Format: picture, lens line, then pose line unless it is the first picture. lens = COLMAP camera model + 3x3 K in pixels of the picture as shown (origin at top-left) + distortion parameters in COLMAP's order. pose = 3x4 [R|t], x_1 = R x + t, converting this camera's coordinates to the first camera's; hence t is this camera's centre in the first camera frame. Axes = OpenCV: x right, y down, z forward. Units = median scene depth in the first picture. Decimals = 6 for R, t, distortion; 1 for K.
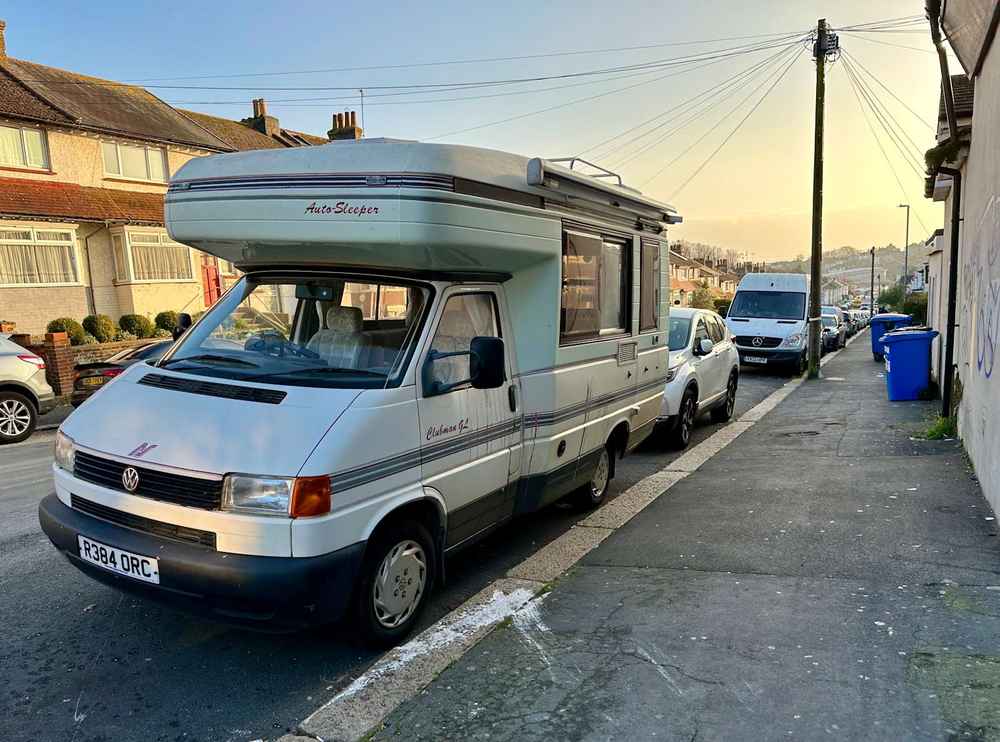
lens RADIAL K [[703.4, 0, 424.3], [0, 703.4, 419.9], [0, 0, 1]] dist [0.030816, -0.005851]
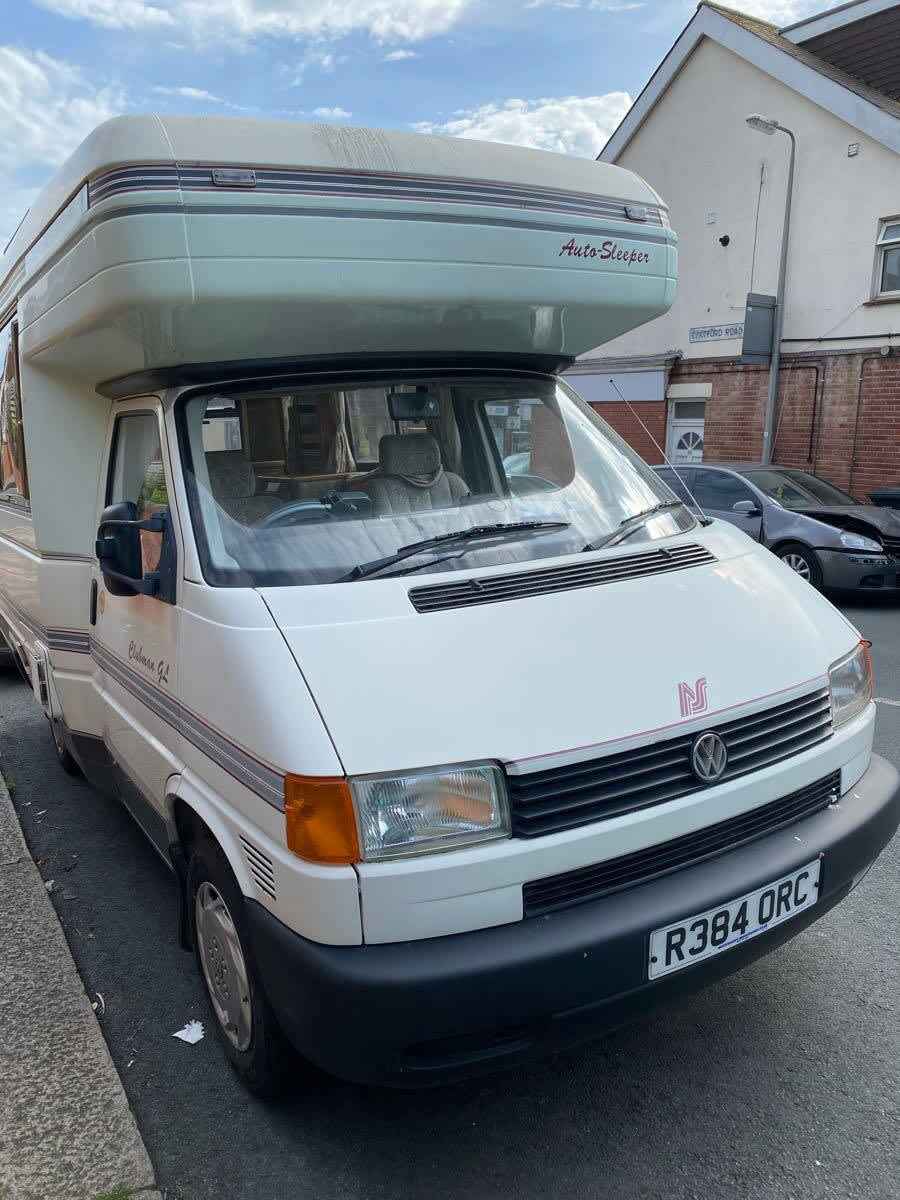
lens RADIAL K [[844.0, 0, 451.4], [0, 844.0, 605.6], [0, 0, 1]] dist [0.030816, -0.005851]
pose [[0.510992, -0.244991, 0.823933, -0.896800], [0.238305, 0.961329, 0.138051, -0.134148], [-0.825892, 0.125804, 0.549614, 0.741537]]
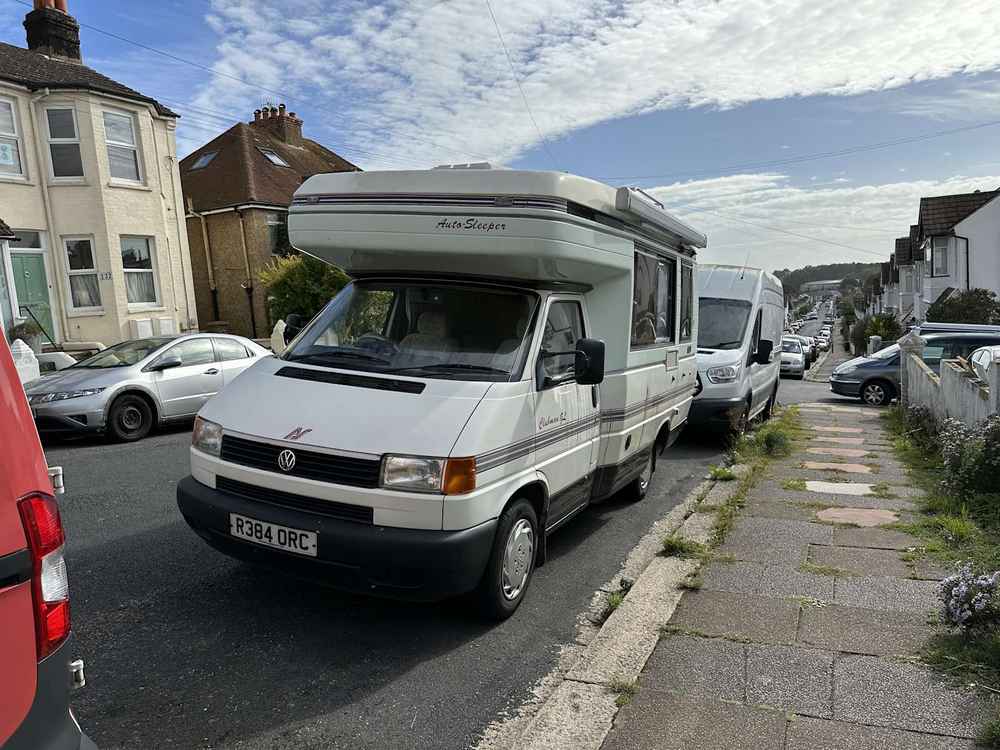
lens RADIAL K [[680.9, 0, 492.5], [0, 680.9, 377.4], [0, 0, 1]] dist [0.037043, -0.002103]
pose [[0.994722, 0.017458, 0.101107, -0.191236], [-0.010089, 0.997285, -0.072944, 0.027774], [-0.102106, 0.071539, 0.992198, -0.082375]]
